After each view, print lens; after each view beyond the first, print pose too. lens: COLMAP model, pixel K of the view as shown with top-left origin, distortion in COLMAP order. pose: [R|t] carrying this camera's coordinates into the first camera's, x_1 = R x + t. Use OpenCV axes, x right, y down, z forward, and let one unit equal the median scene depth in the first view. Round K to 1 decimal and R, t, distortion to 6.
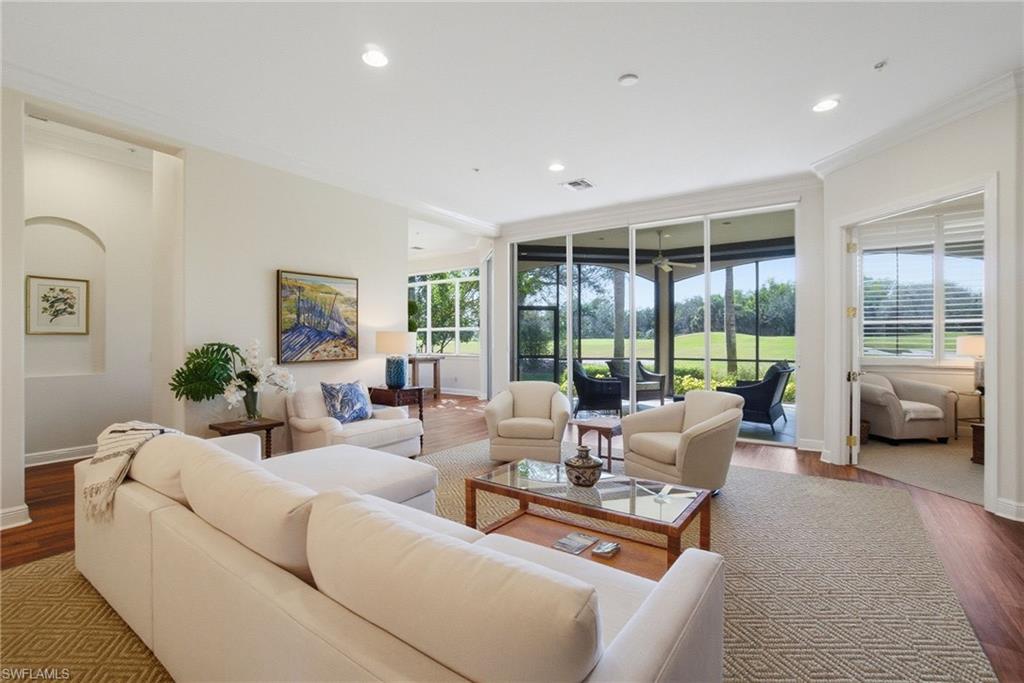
lens RADIAL K [[461.7, 0, 501.4], [0, 461.7, 335.6], [0, 0, 1]] dist [-0.075403, 0.034646]
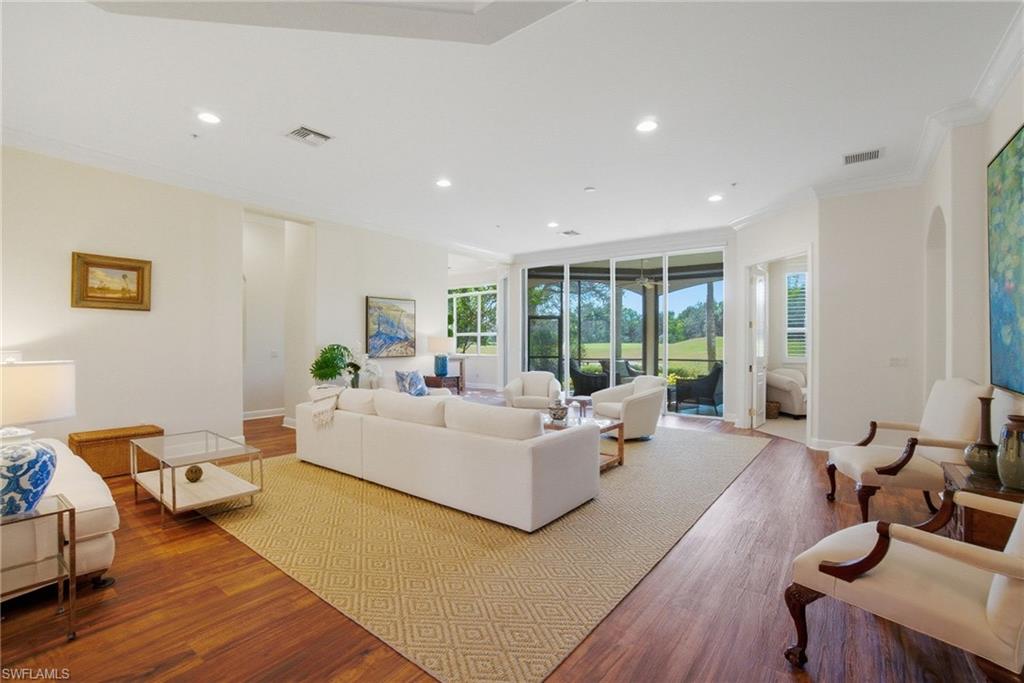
lens RADIAL K [[461.7, 0, 501.4], [0, 461.7, 335.6], [0, 0, 1]] dist [-0.075403, 0.034646]
pose [[0.999538, 0.002241, -0.030305, 0.001352], [-0.002486, 0.999964, -0.008058, -0.001871], [0.030286, 0.008130, 0.999508, -0.431247]]
